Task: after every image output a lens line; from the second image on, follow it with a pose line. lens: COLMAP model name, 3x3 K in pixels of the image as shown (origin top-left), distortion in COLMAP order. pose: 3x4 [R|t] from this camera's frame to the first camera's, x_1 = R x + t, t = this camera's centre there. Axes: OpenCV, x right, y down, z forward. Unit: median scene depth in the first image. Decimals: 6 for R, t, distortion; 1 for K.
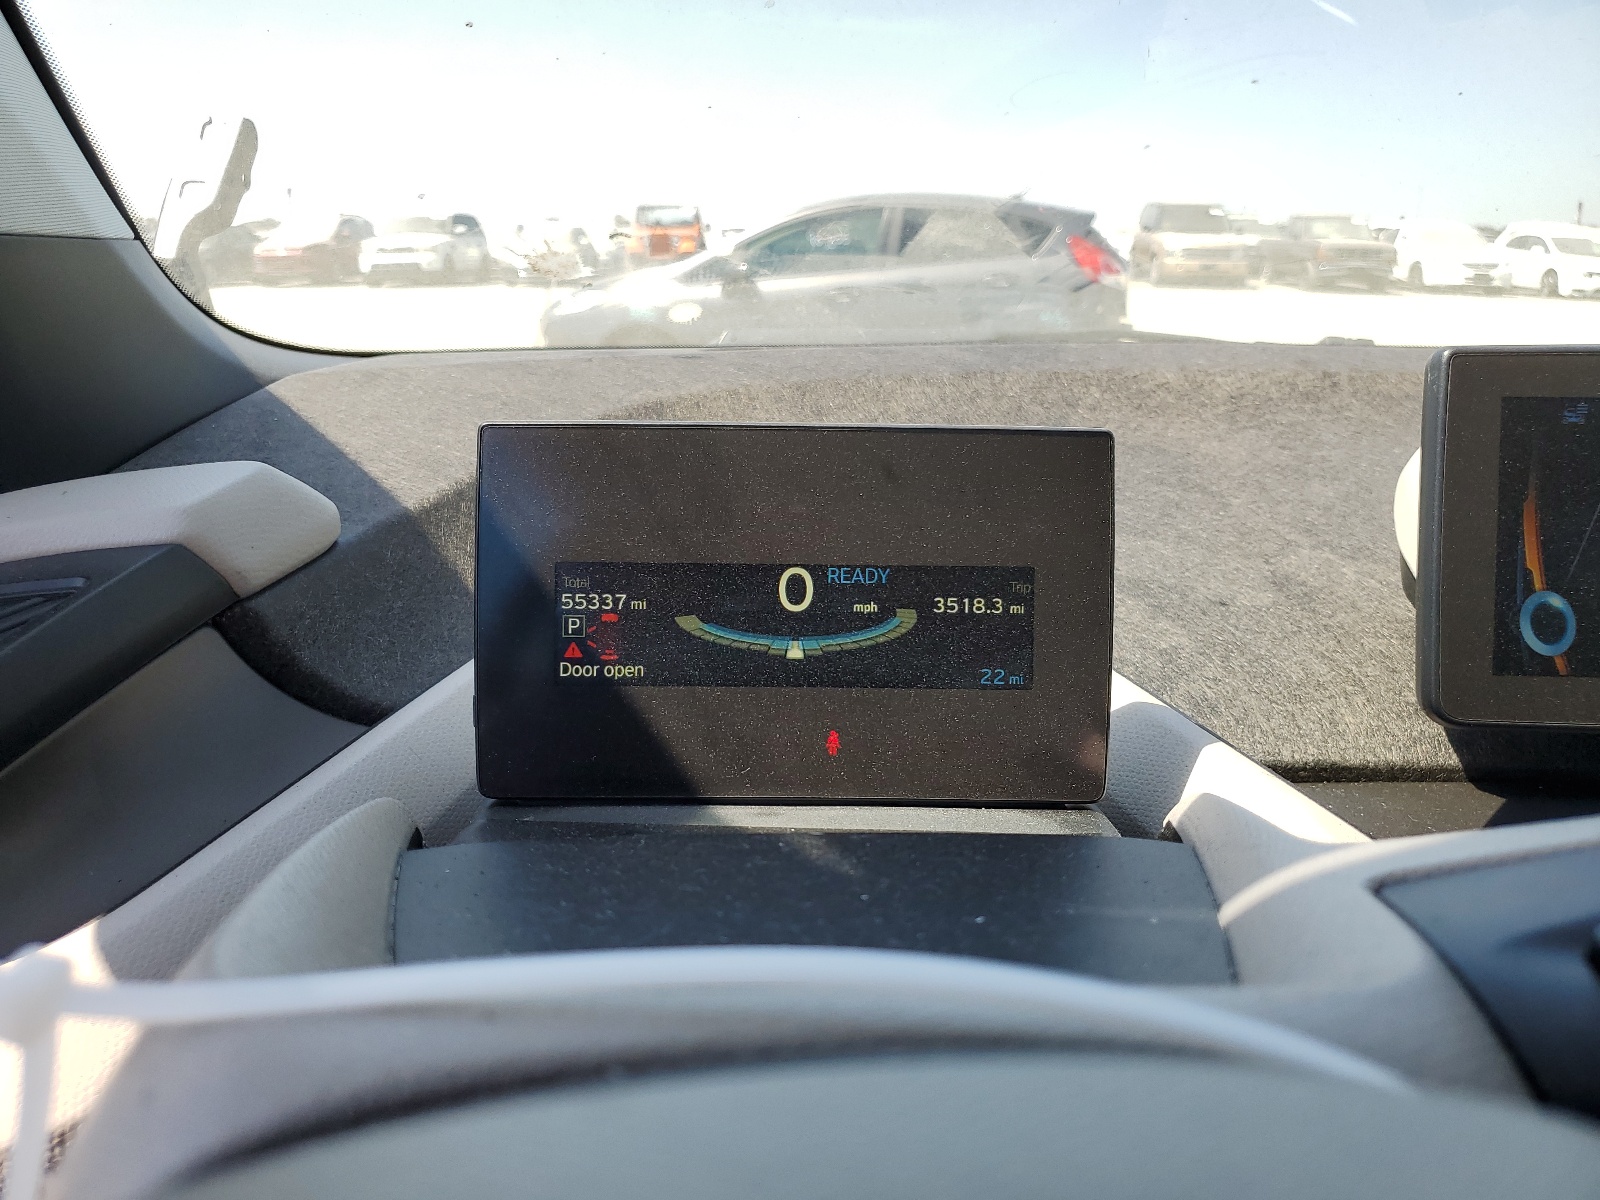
lens RADIAL K [[1227.7, 0, 801.3], [0, 1227.7, 595.8], [0, 0, 1]] dist [-0.008019, 0.001073]
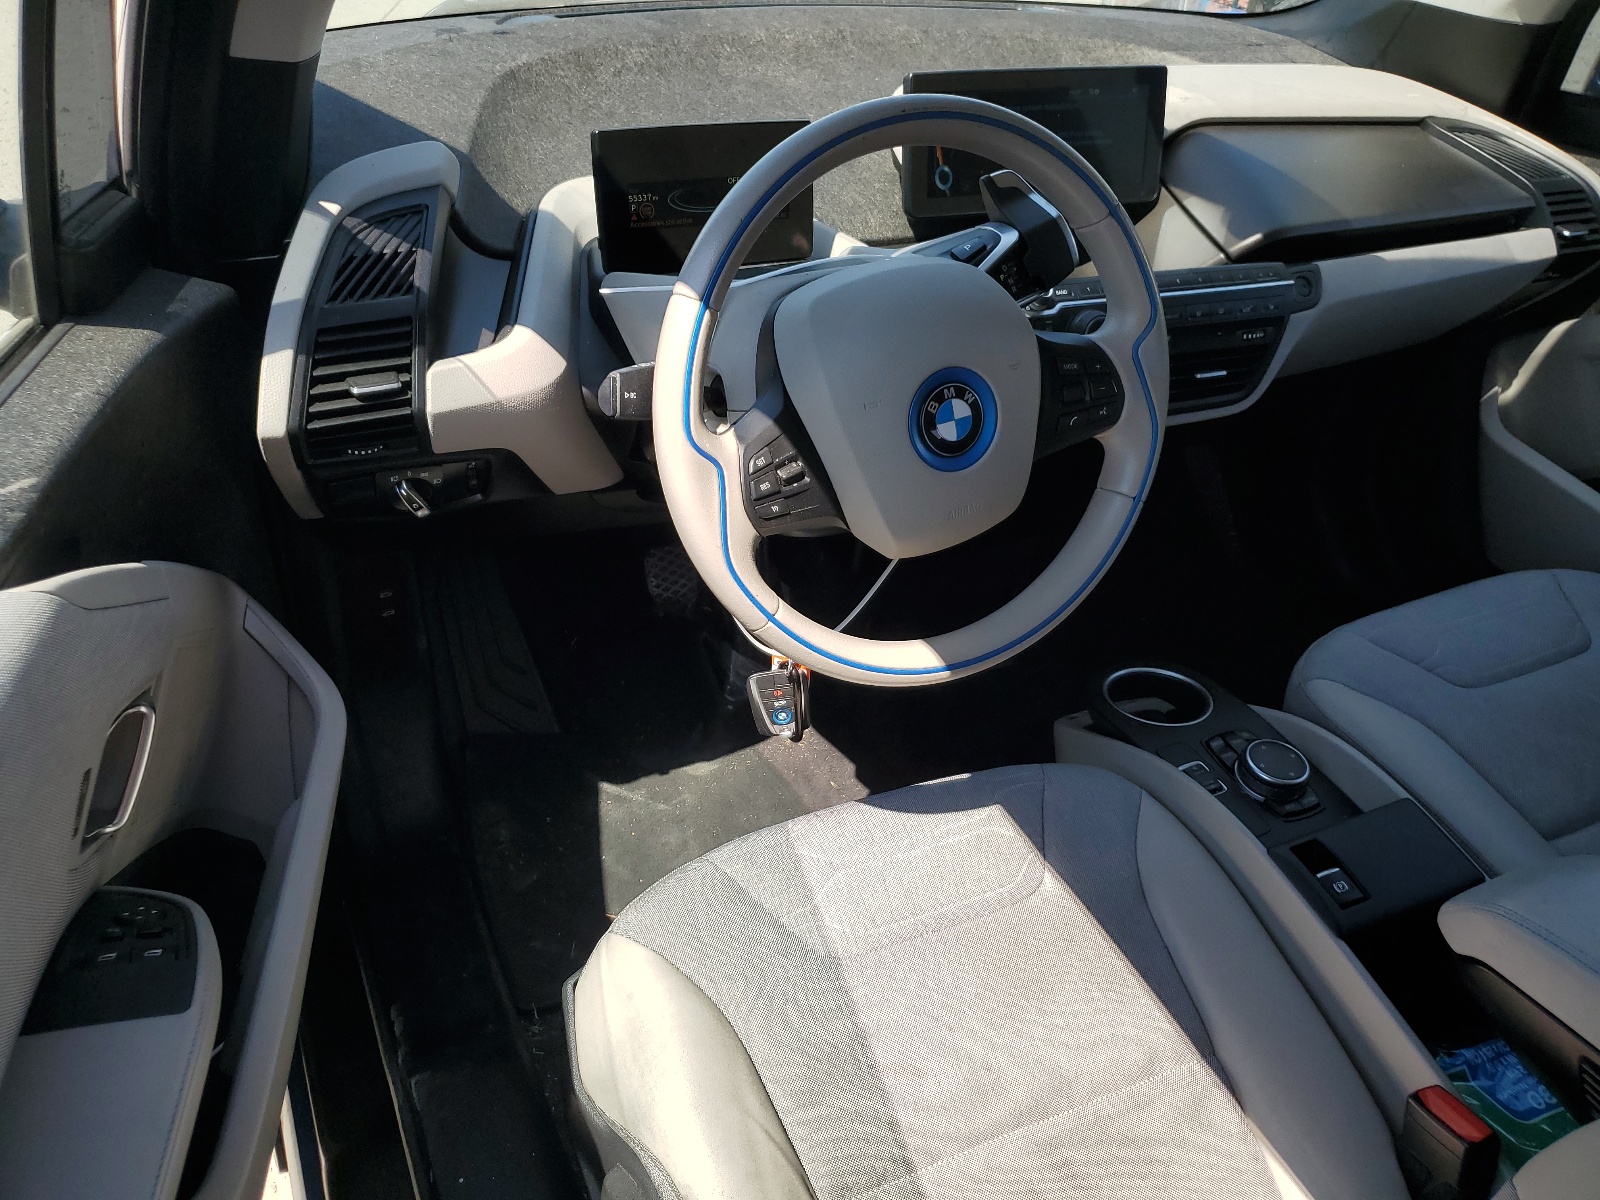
lens RADIAL K [[1227.7, 0, 797.7], [0, 1227.7, 599.7], [0, 0, 1]] dist [-0.008019, 0.001073]
pose [[0.902940, -0.204420, 0.378038, -0.937945], [0.052550, 0.925548, 0.374967, -0.151488], [-0.426543, -0.318707, 0.846456, -1.519953]]
